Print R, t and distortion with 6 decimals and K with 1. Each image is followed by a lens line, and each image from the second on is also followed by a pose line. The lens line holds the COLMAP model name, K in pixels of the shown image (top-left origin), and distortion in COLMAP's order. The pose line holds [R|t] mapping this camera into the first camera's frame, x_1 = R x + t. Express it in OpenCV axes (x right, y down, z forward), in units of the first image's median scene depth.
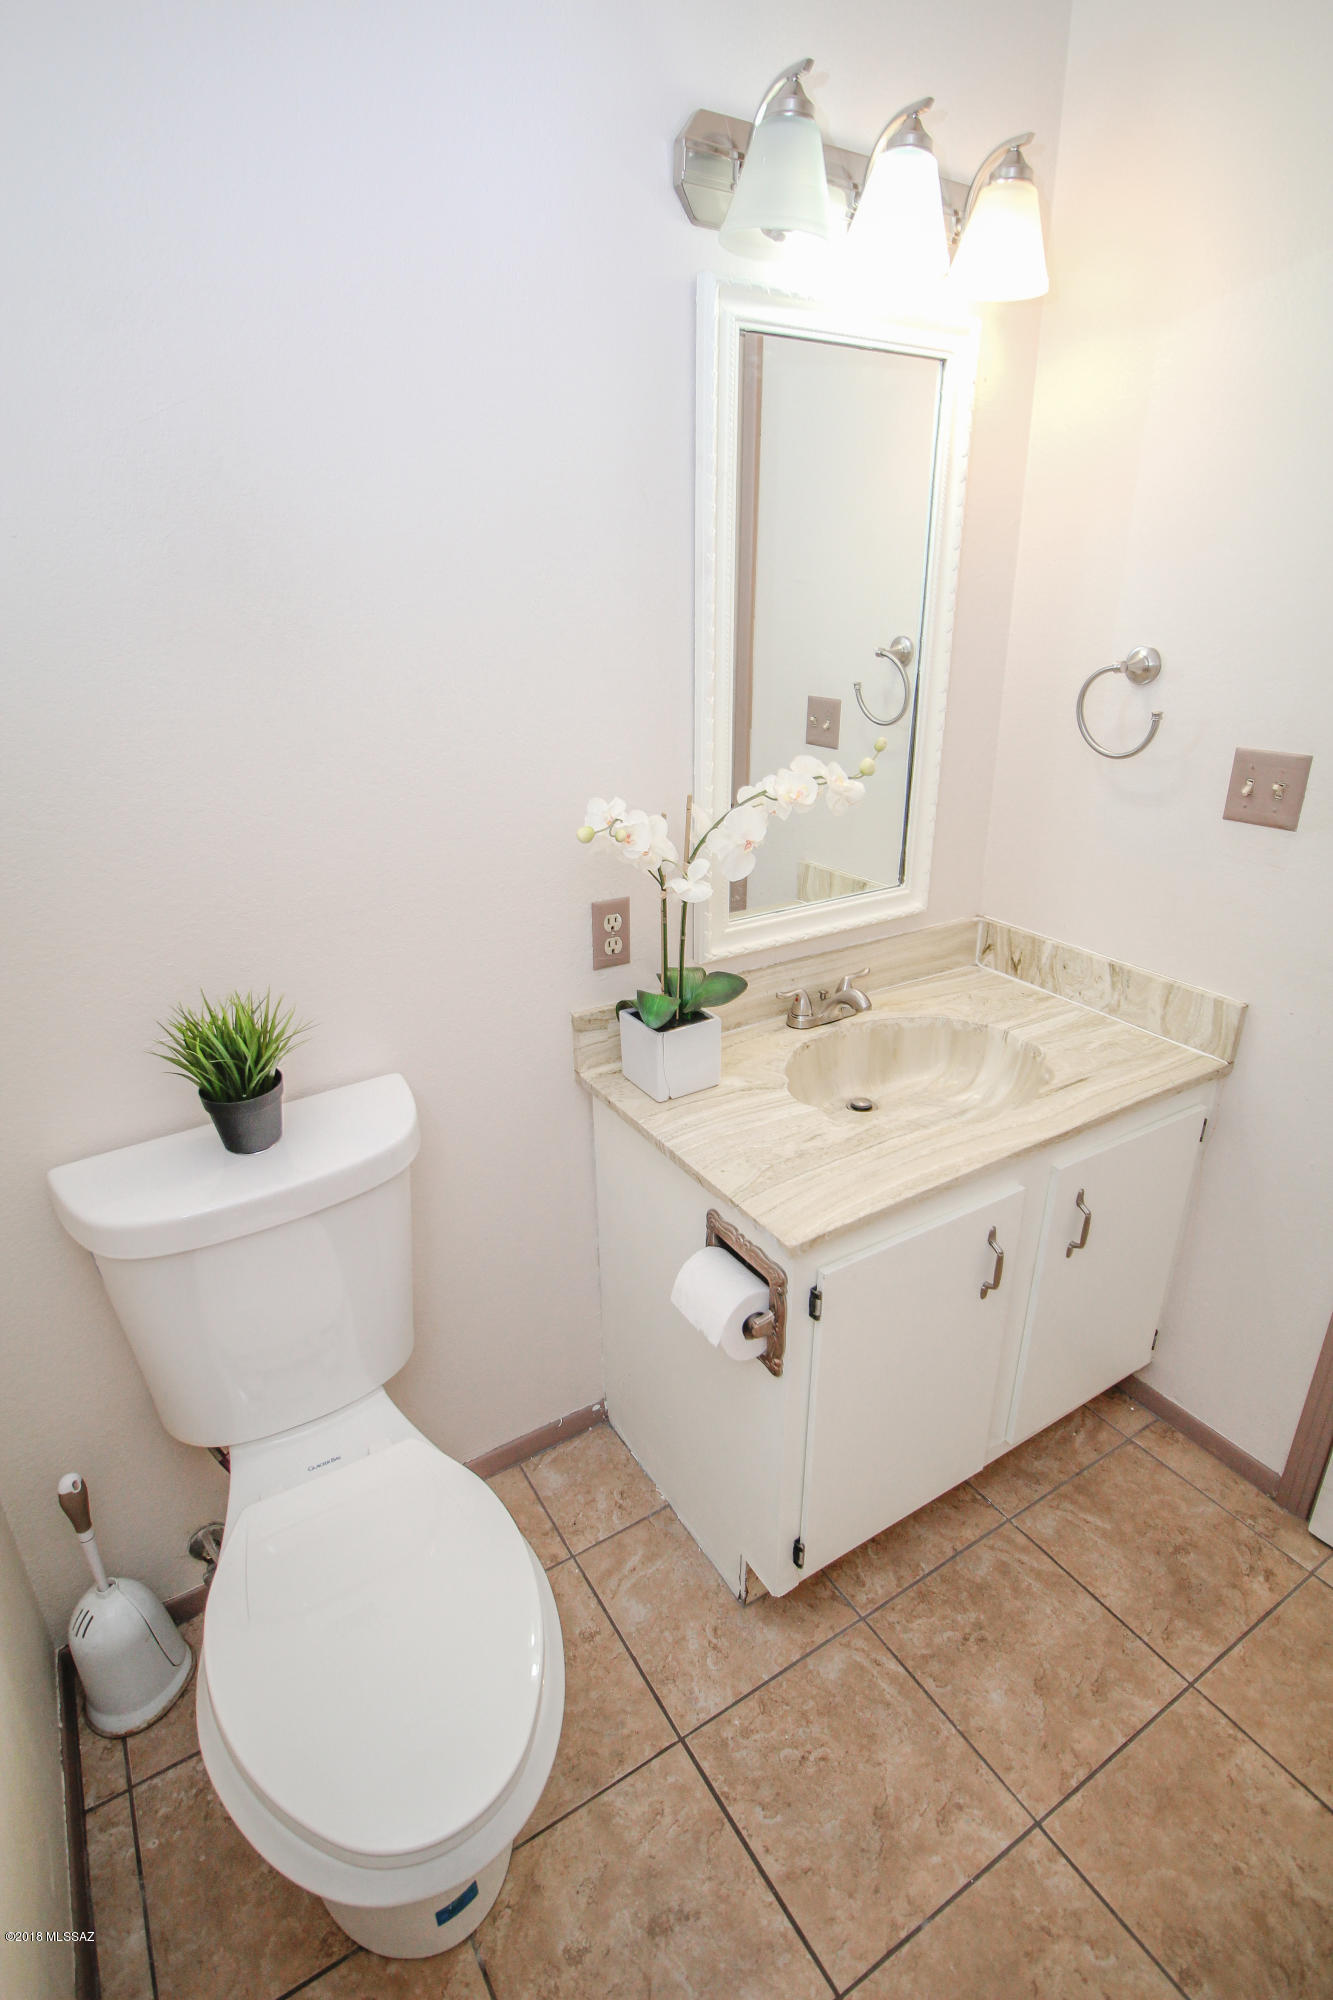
lens RADIAL K [[973.5, 0, 662.4], [0, 973.5, 1002.8], [0, 0, 1]] dist [-0.025258, -0.004181]
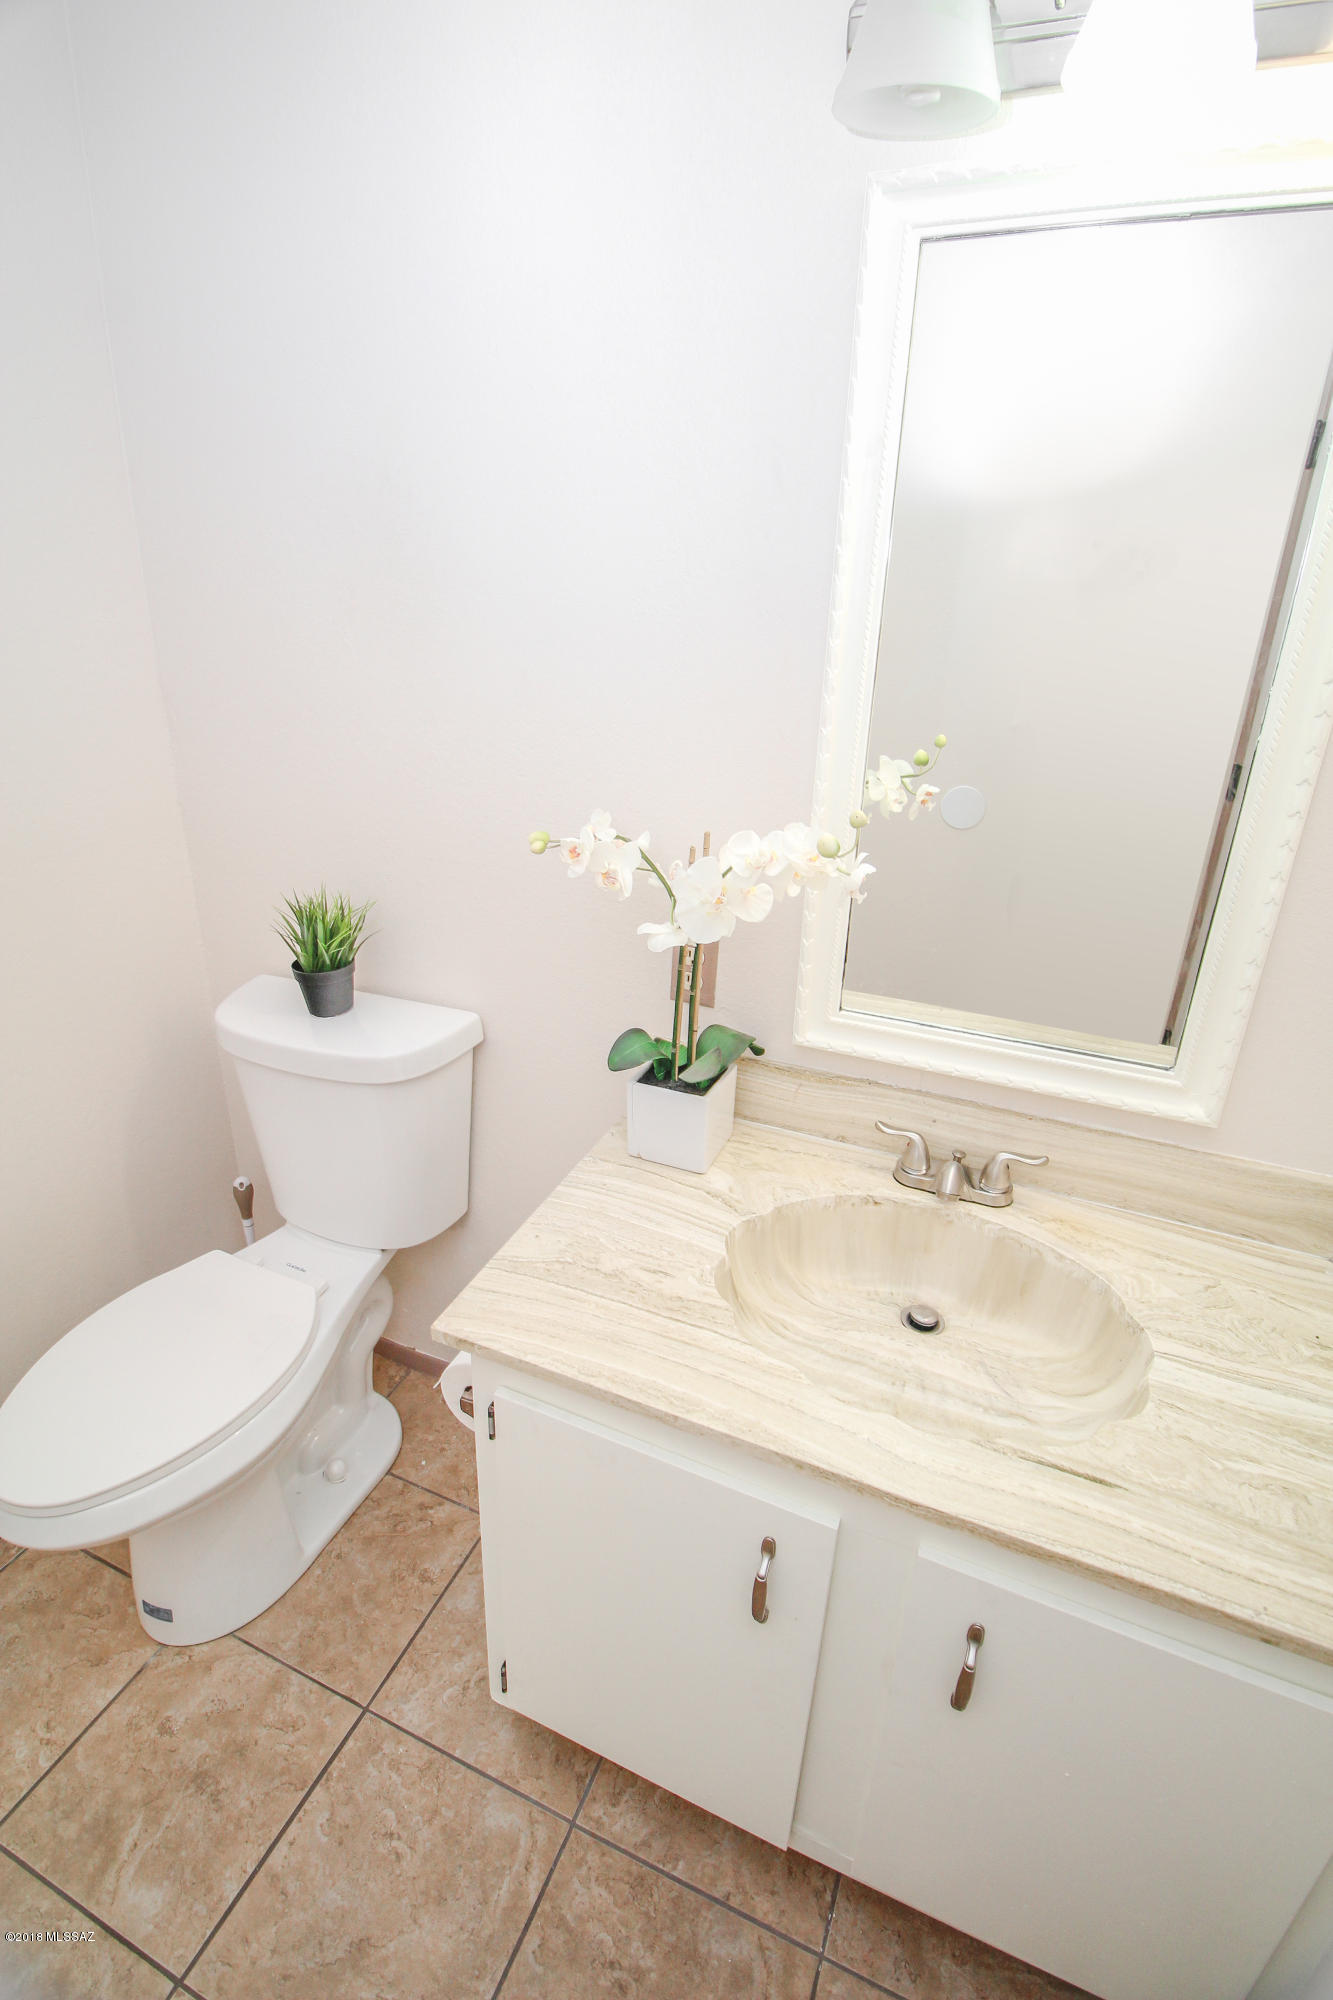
lens RADIAL K [[955.1, 0, 662.8], [0, 955.1, 992.2], [0, 0, 1]] dist [-0.027922, -0.002124]
pose [[0.571977, 0.347644, -0.742958, 0.637207], [-0.345829, 0.923517, 0.165889, -0.199355], [0.743805, 0.162051, 0.648455, 0.437844]]
